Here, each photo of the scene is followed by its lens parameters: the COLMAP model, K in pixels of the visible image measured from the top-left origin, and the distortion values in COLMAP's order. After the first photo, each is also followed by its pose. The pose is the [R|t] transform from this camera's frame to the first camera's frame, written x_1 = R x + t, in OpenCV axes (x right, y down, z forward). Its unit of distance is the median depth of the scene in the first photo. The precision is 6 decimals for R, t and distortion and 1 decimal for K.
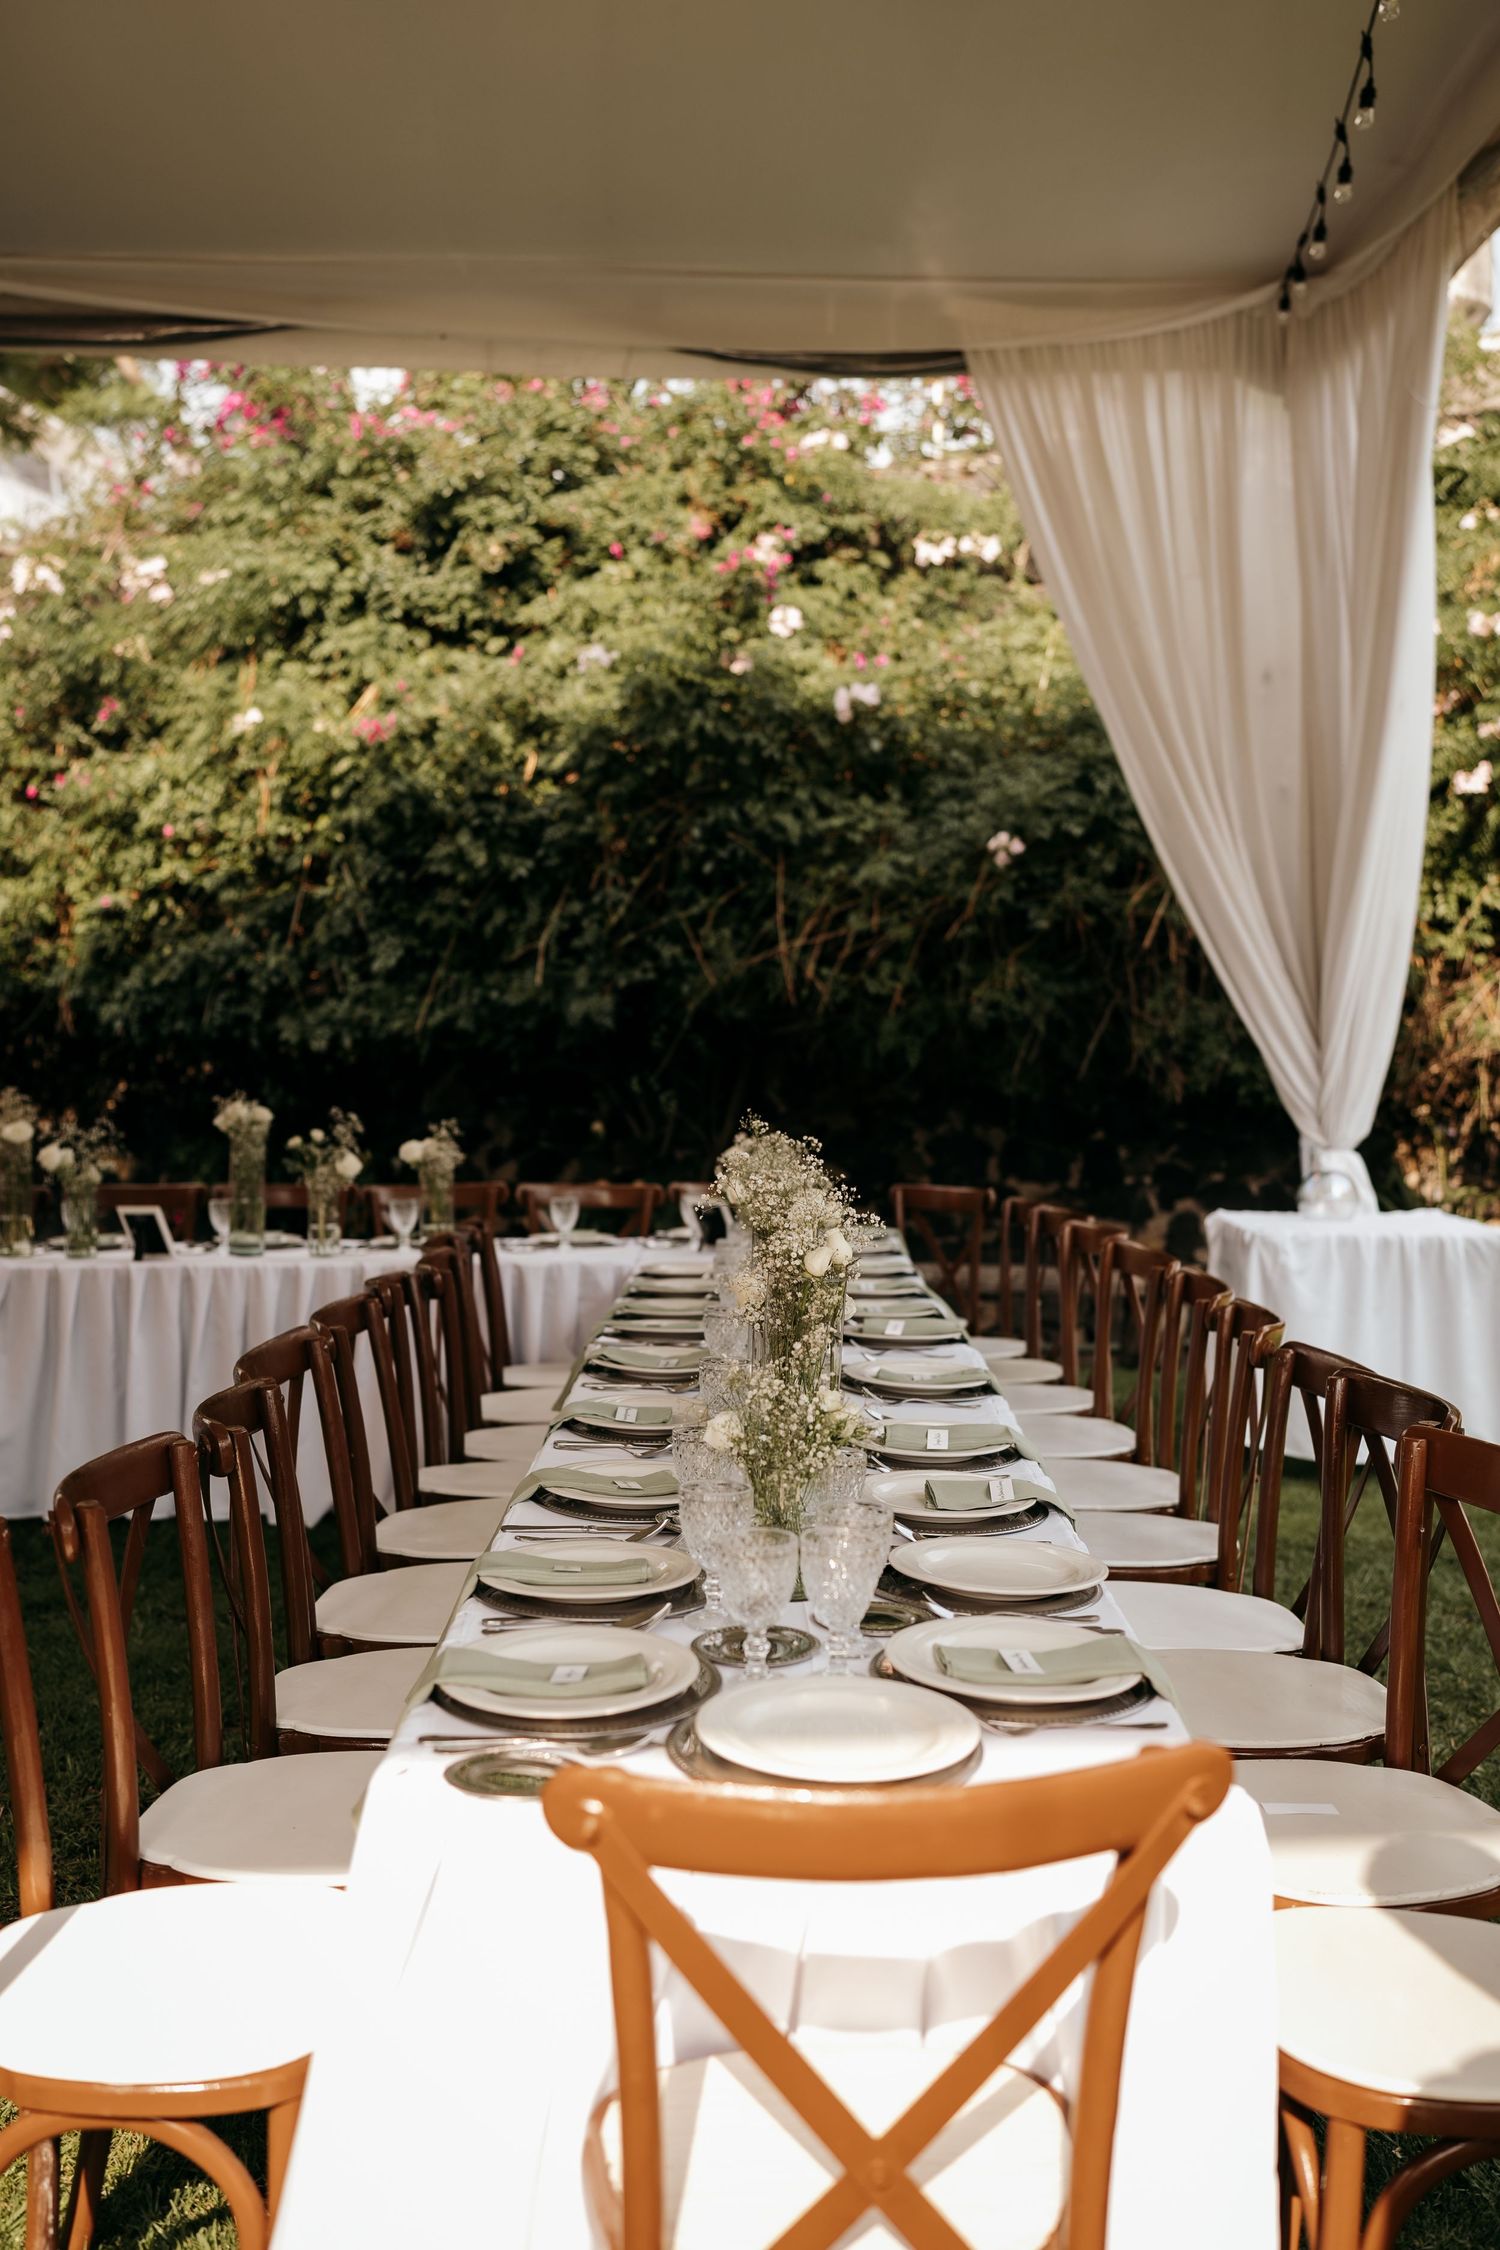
lens RADIAL K [[2184.9, 0, 741.6], [0, 2184.9, 1121.3], [0, 0, 1]] dist [-0.022130, 0.000000]
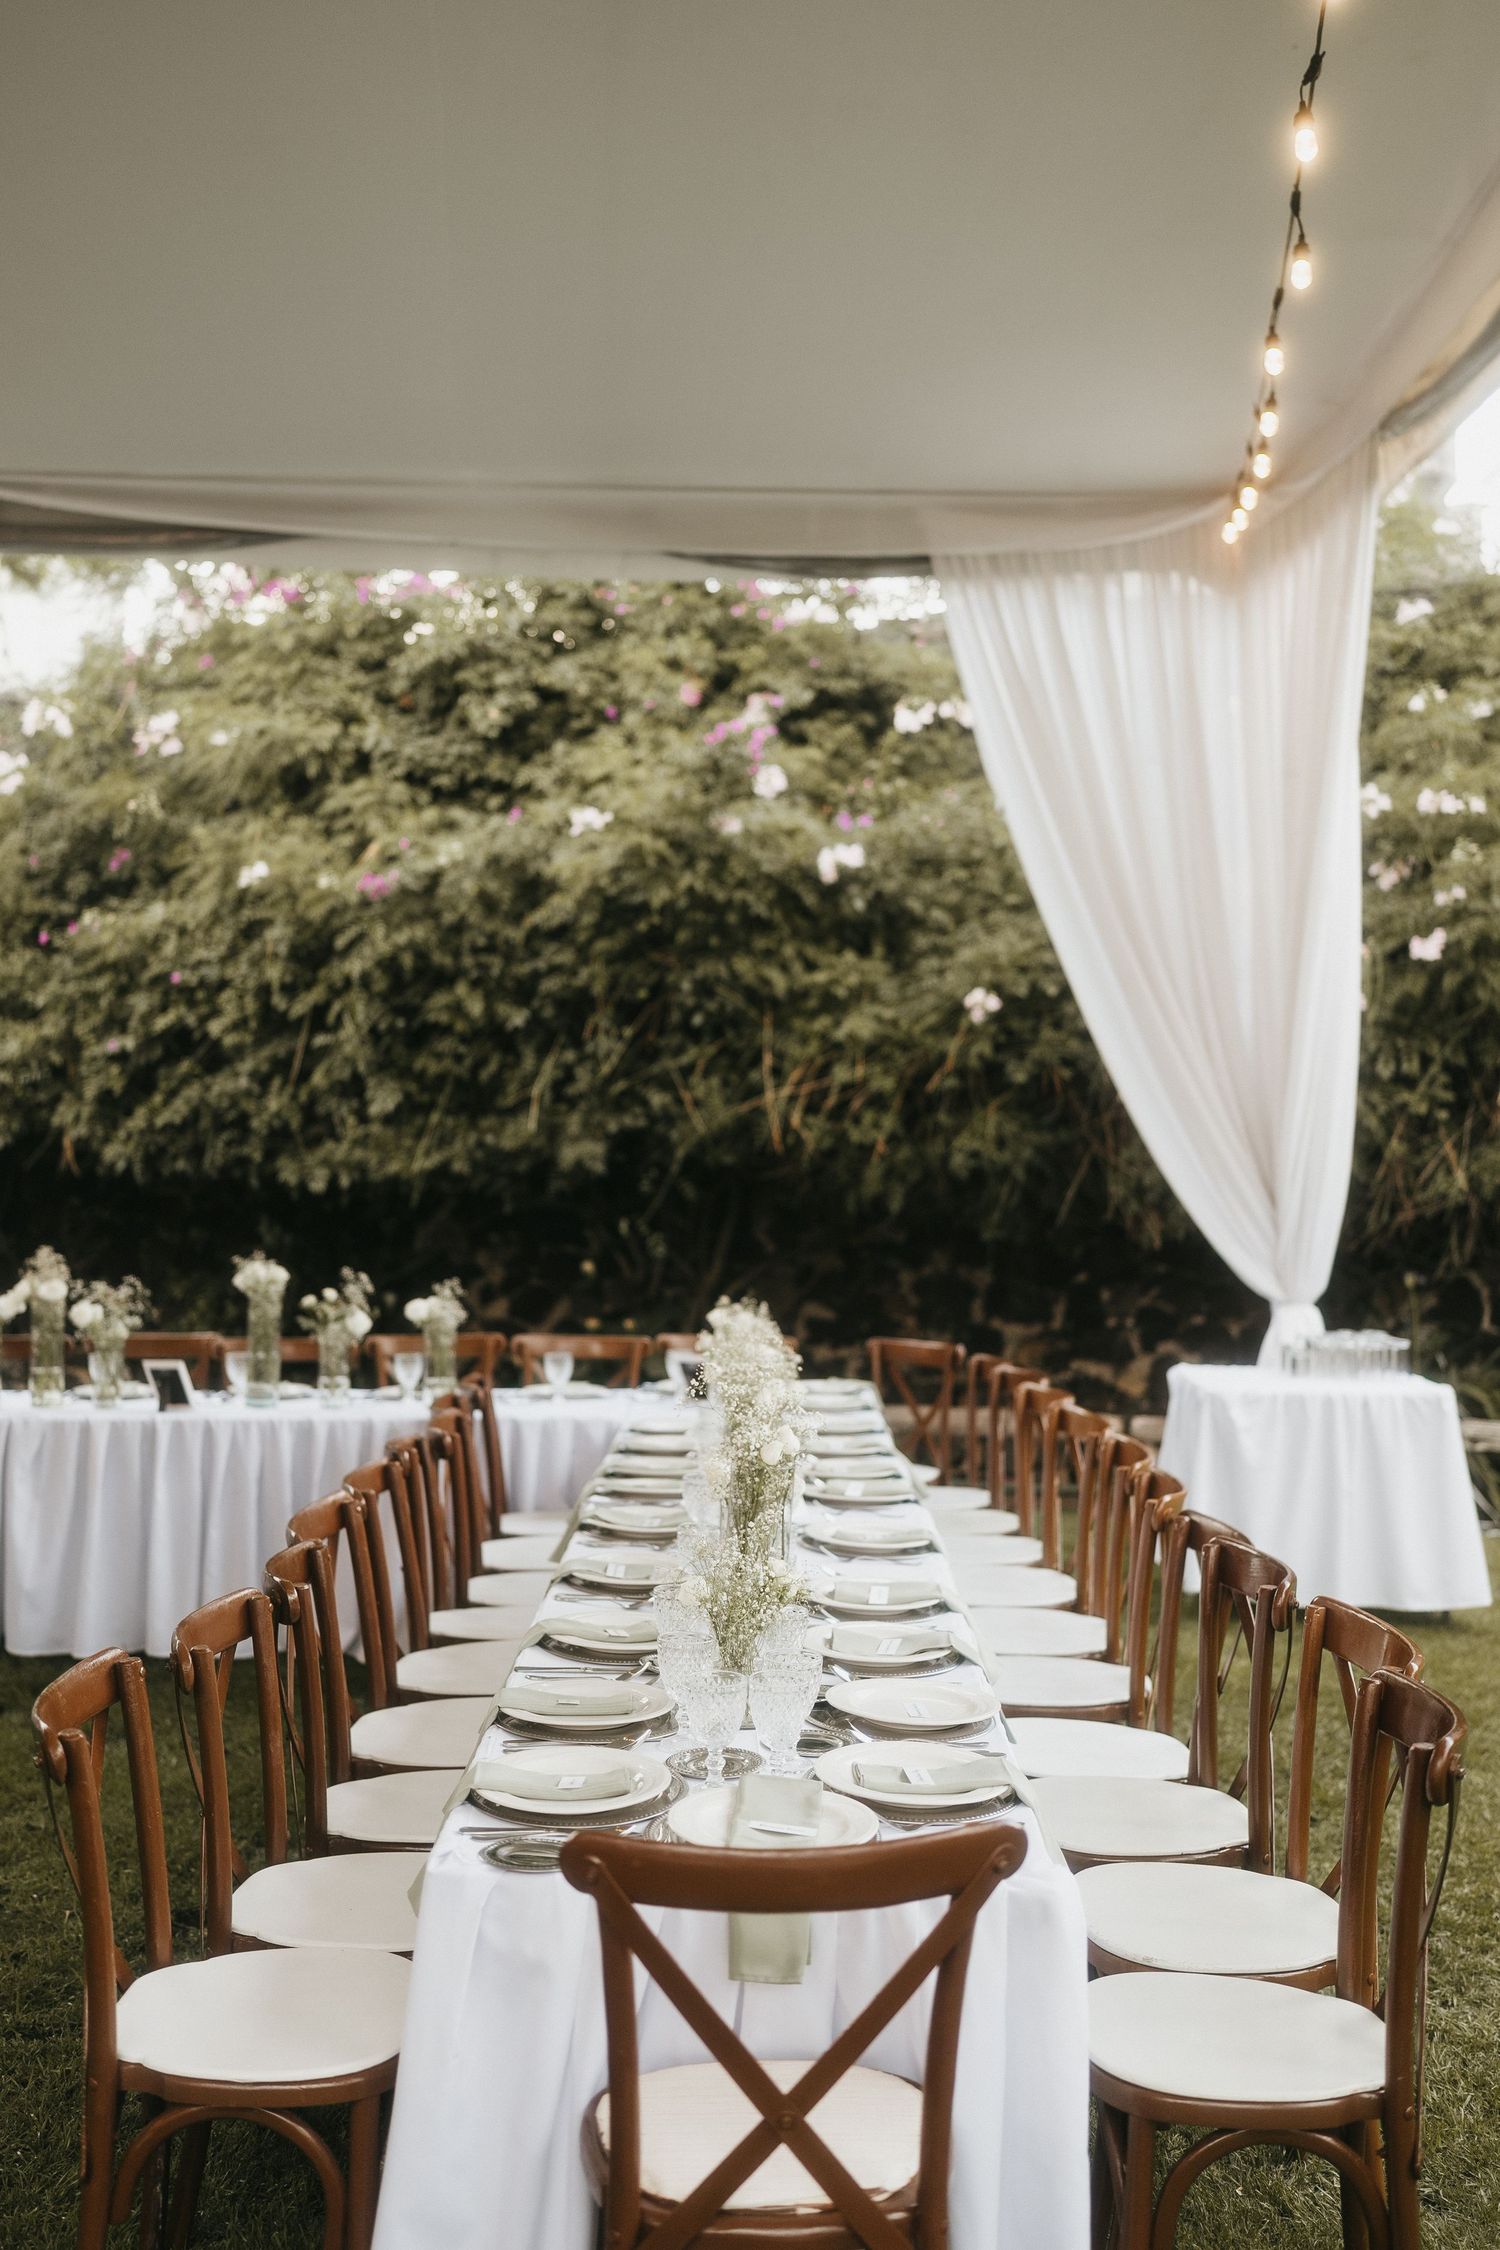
lens RADIAL K [[2184.9, 0, 707.6], [0, 2184.9, 1079.1], [0, 0, 1]] dist [-0.022130, 0.000000]
pose [[0.999928, 0.003705, -0.011424, 0.001514], [-0.004600, 0.996835, -0.079371, -0.006163], [0.011094, 0.079417, 0.996780, -0.032289]]
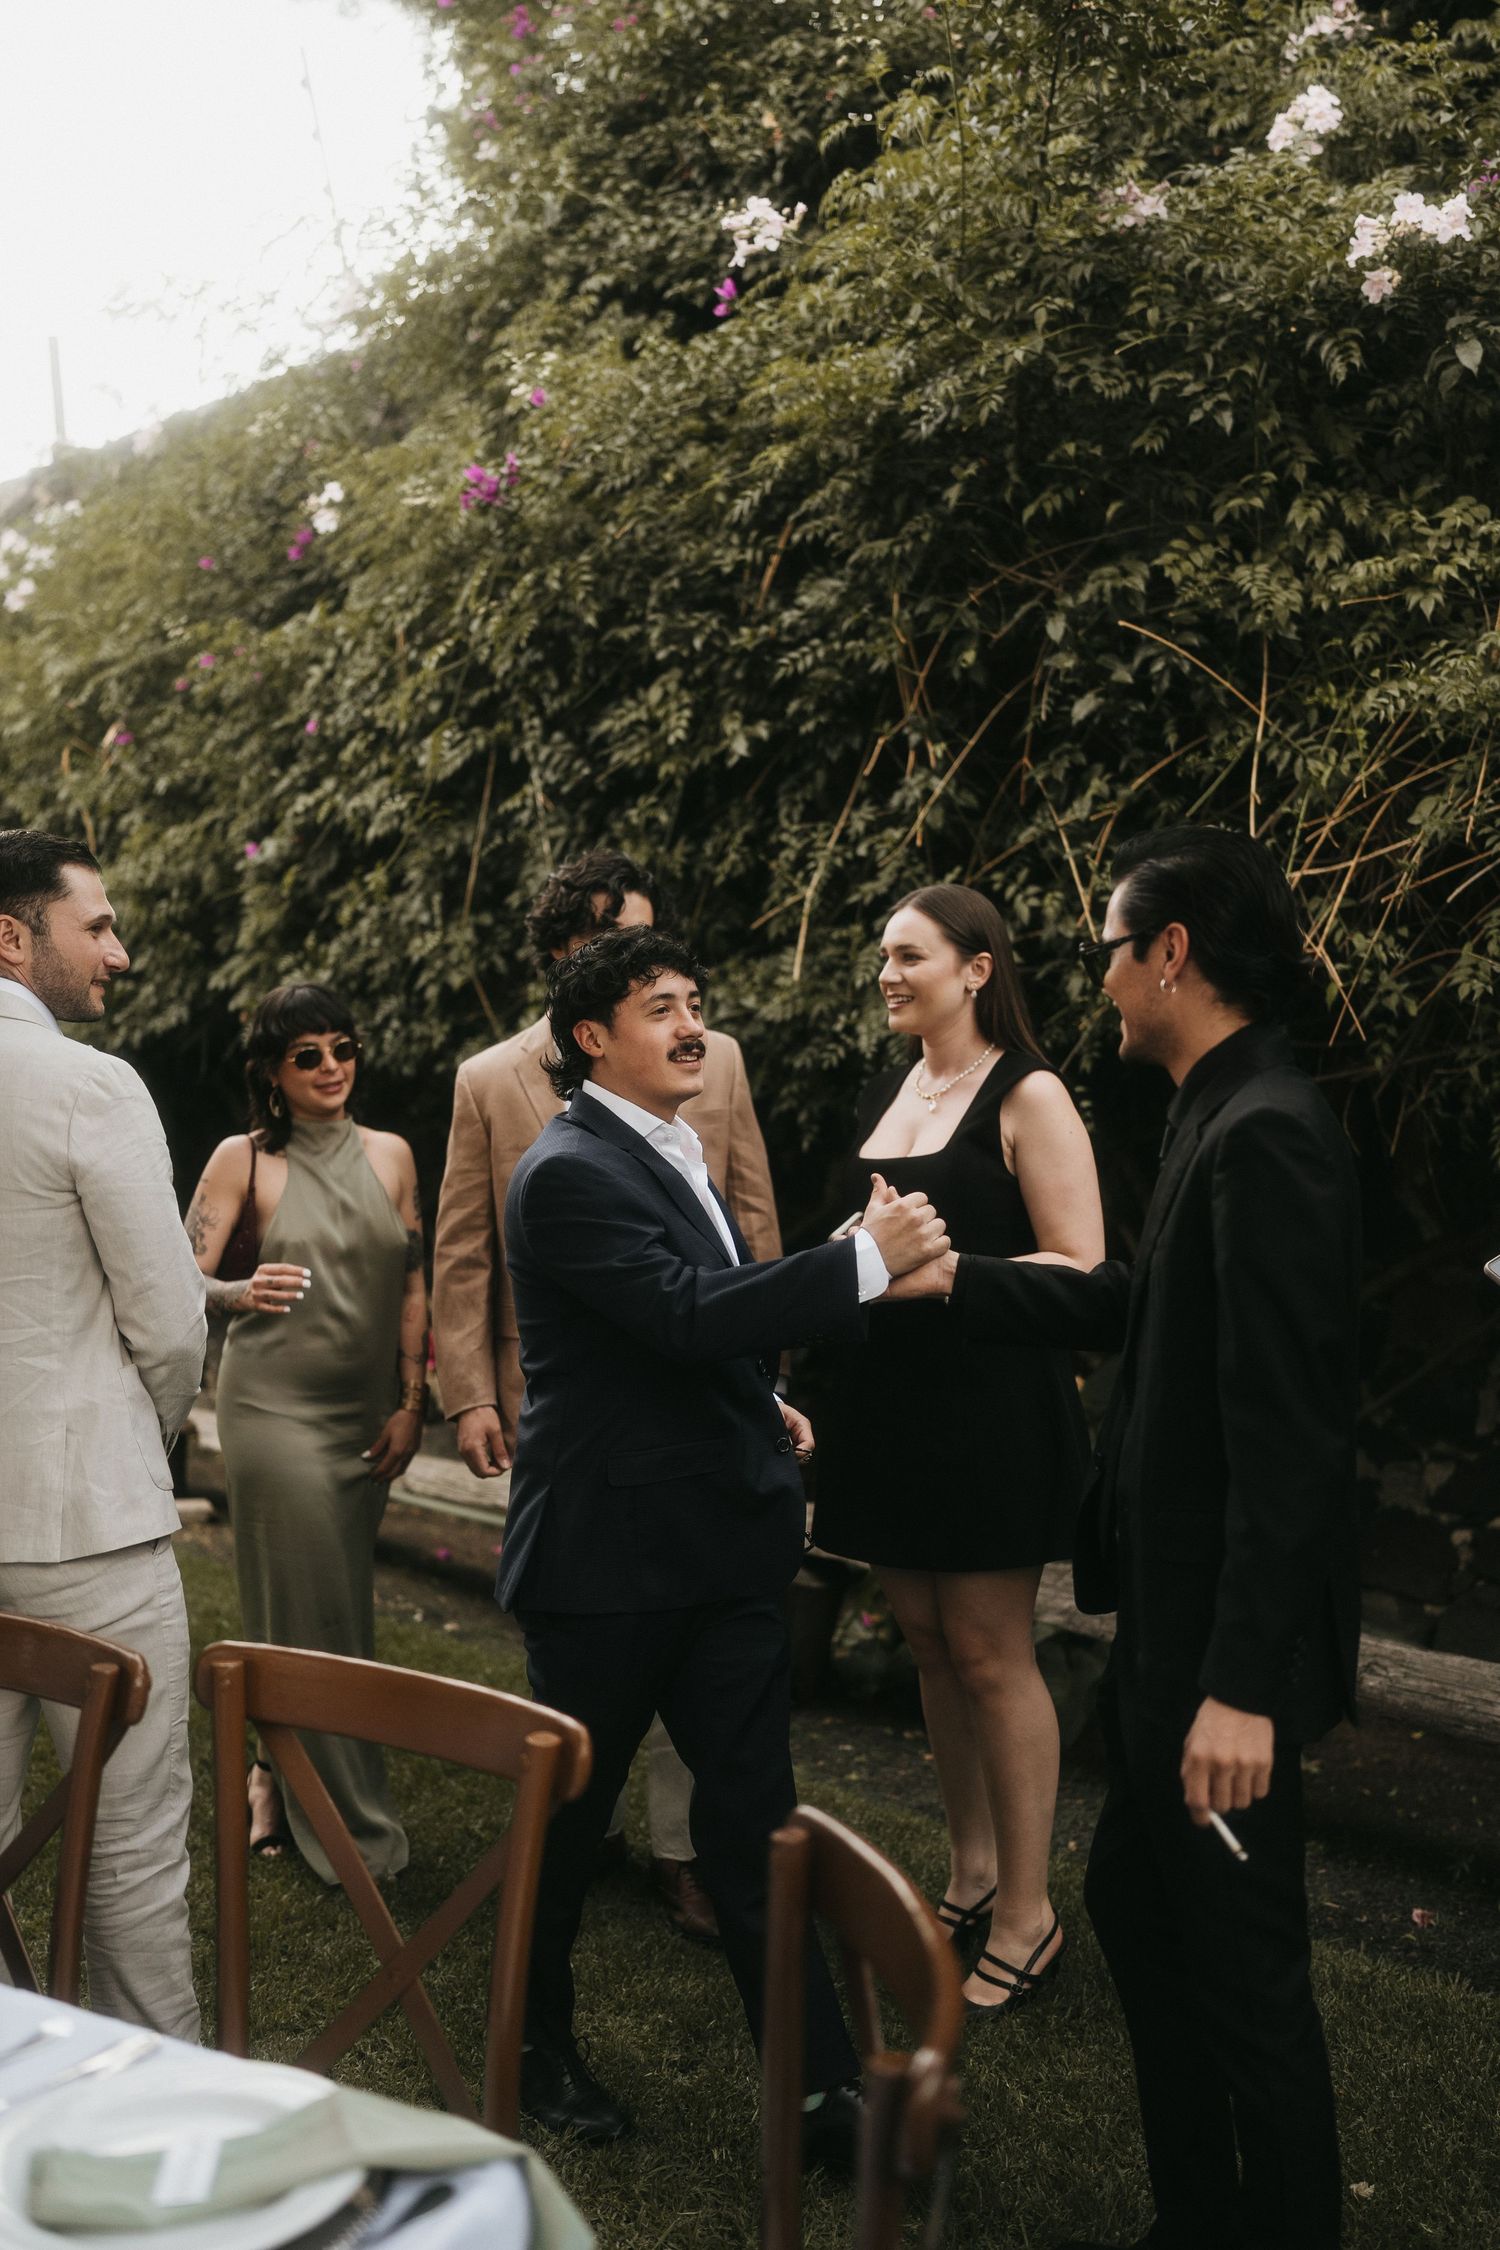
lens RADIAL K [[2184.9, 0, 745.8], [0, 2184.9, 1129.6], [0, 0, 1]] dist [-0.022130, 0.000000]
pose [[0.884829, 0.018711, -0.465540, 0.135201], [-0.022724, 0.999737, -0.003009, -0.031411], [0.465361, 0.013242, 0.885022, 0.620573]]
